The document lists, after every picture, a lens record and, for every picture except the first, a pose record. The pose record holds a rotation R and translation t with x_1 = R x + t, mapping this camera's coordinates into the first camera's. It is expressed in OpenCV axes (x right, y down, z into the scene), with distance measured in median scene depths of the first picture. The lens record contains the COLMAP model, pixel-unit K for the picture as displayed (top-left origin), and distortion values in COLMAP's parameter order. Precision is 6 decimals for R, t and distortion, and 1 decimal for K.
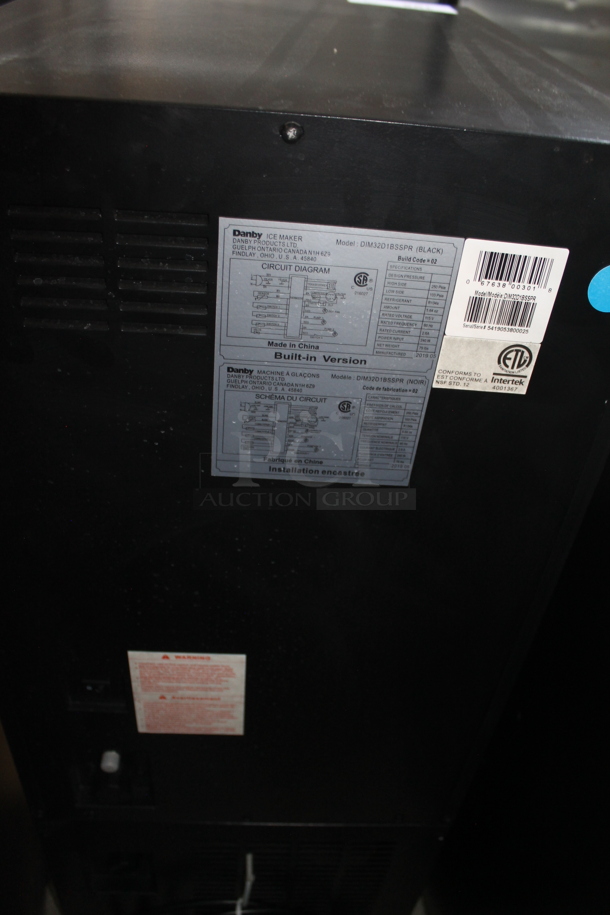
lens RADIAL K [[731.0, 0, 306.9], [0, 731.0, 458.1], [0, 0, 1]] dist [-0.141400, 0.081579]
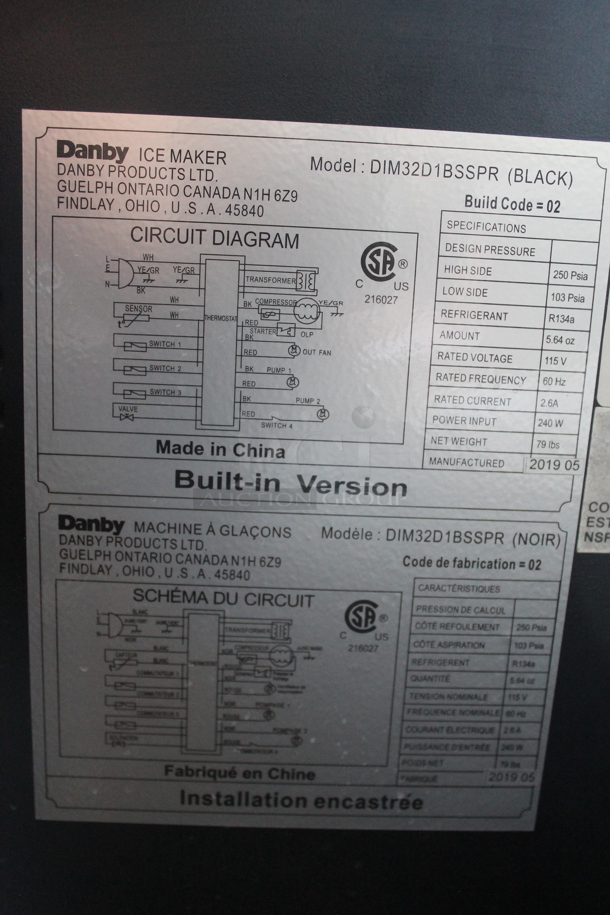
lens RADIAL K [[632.6, 0, 306.8], [0, 632.6, 456.9], [0, 0, 1]] dist [-0.048752, -0.001782]
pose [[0.998947, -0.044379, -0.011642, 0.032109], [0.034104, 0.887976, -0.458623, 0.008720], [0.030691, 0.457743, 0.888554, 0.692046]]
